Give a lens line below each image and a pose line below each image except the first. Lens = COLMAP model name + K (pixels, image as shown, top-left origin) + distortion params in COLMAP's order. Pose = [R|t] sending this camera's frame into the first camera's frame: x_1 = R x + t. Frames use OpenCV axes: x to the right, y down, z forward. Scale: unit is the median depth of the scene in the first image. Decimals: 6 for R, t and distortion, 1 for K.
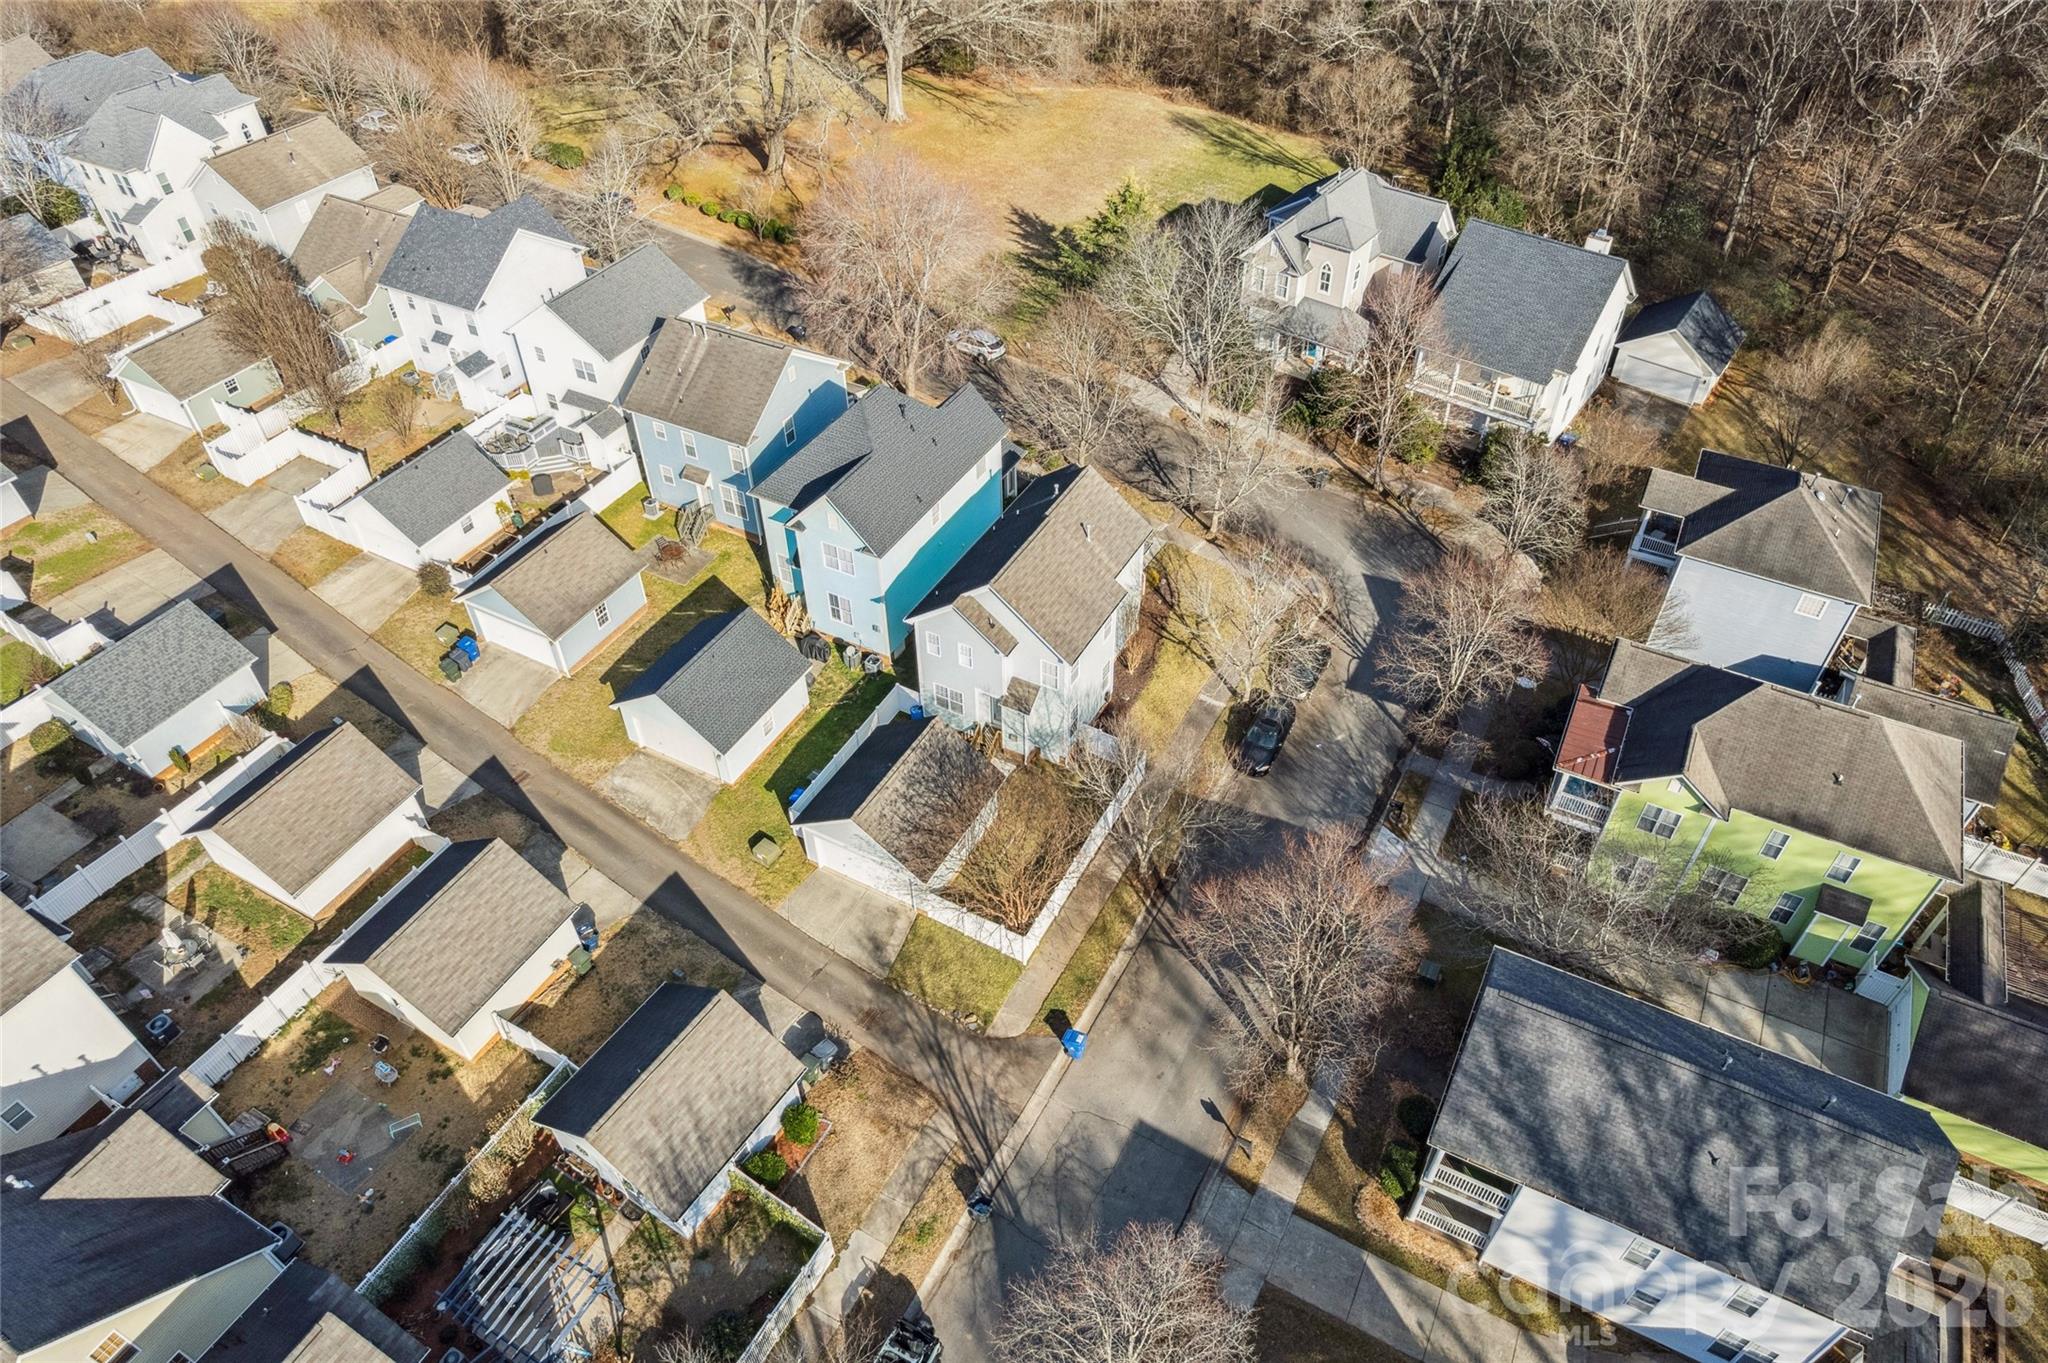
lens RADIAL K [[1310.2, 0, 1033.8], [0, 1310.2, 780.9], [0, 0, 1]] dist [-0.040591, 0.003016]
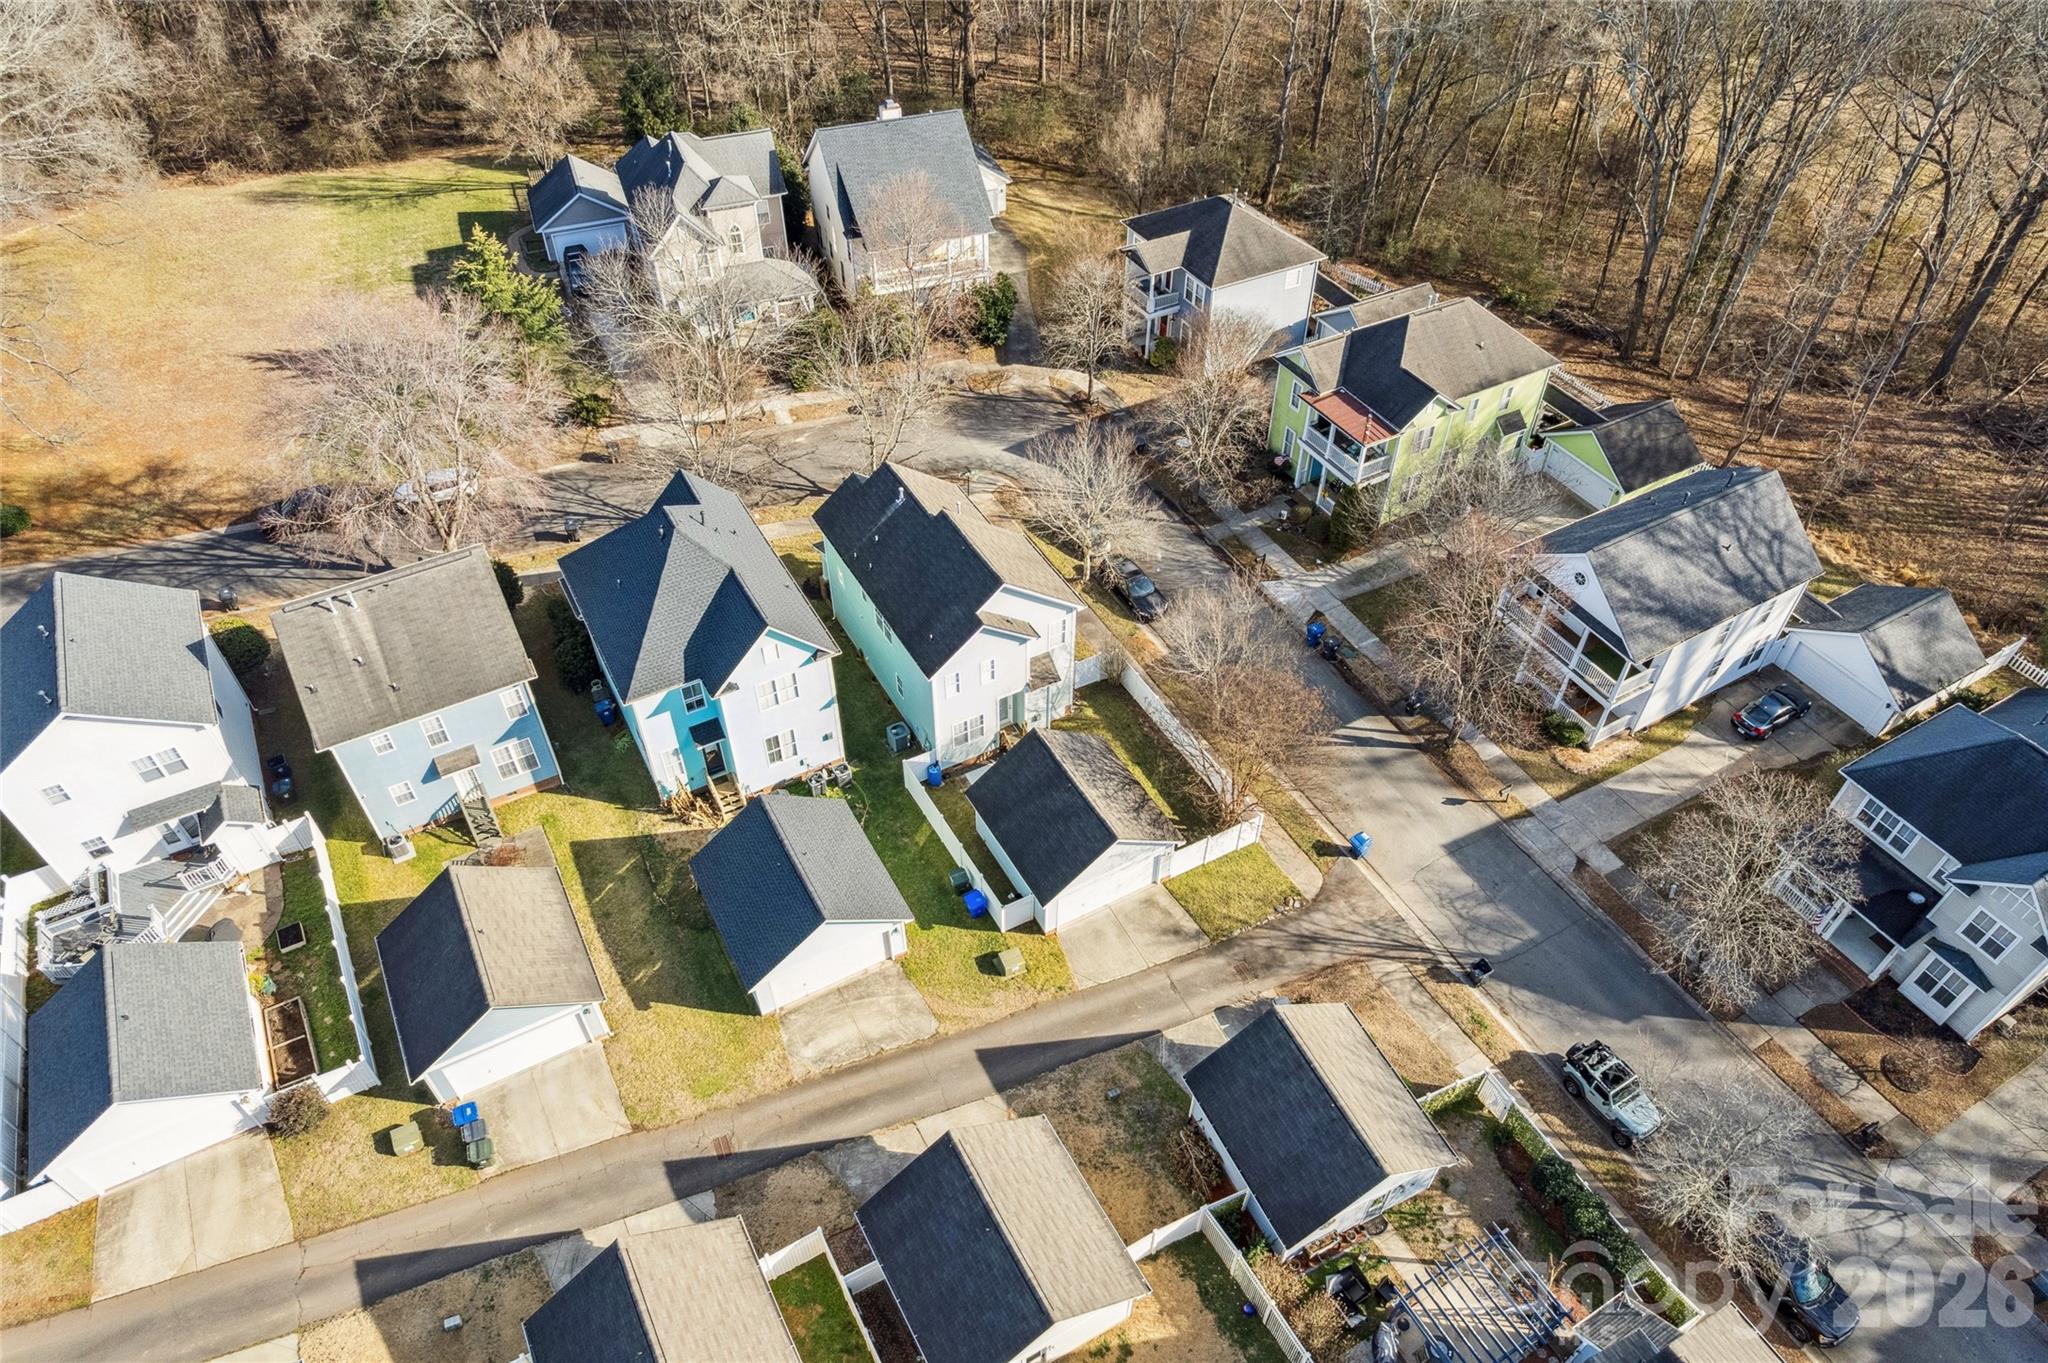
lens RADIAL K [[1310.2, 0, 1033.8], [0, 1310.2, 780.9], [0, 0, 1]] dist [-0.040591, 0.003016]
pose [[0.511672, -0.622343, 0.592352, -0.732190], [0.602437, 0.751436, 0.269097, -0.307162], [-0.612586, 0.219166, 0.759411, 0.304669]]
